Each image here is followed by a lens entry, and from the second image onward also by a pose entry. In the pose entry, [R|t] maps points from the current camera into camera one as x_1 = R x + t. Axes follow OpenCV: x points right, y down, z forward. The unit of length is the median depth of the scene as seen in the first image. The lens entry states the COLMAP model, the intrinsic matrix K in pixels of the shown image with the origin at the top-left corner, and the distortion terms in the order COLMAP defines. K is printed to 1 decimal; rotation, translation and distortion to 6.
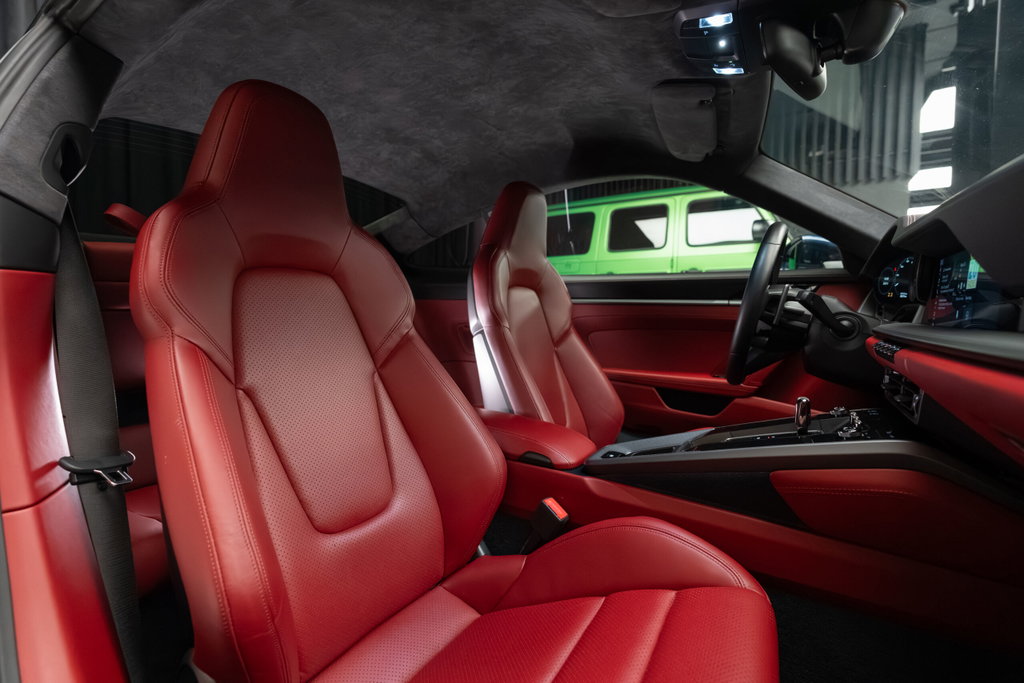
lens RADIAL K [[452.5, 0, 512.1], [0, 452.5, 325.2], [0, 0, 1]] dist [-0.001964, -0.000085]
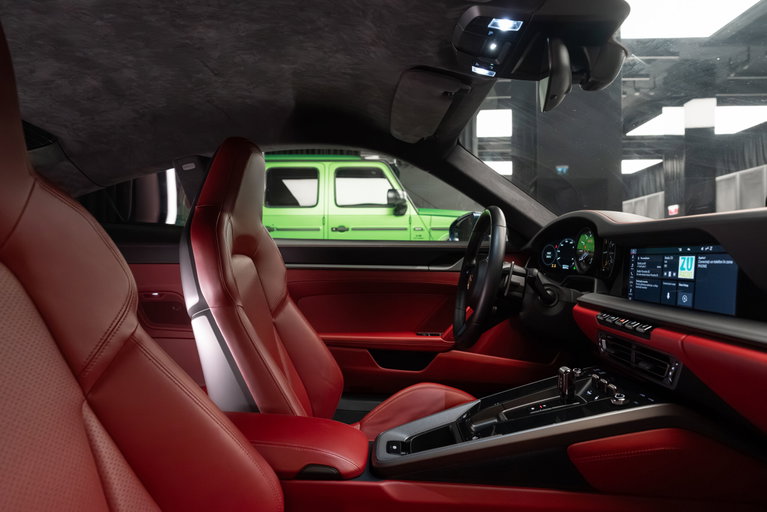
lens RADIAL K [[412.8, 0, 383.5], [0, 412.8, 256.0], [0, 0, 1]] dist [0.000890, 0.000870]
pose [[0.865750, -0.000668, 0.500476, -0.152337], [0.019804, 0.999262, -0.032925, -0.053281], [-0.500085, 0.038417, 0.865124, 0.169401]]
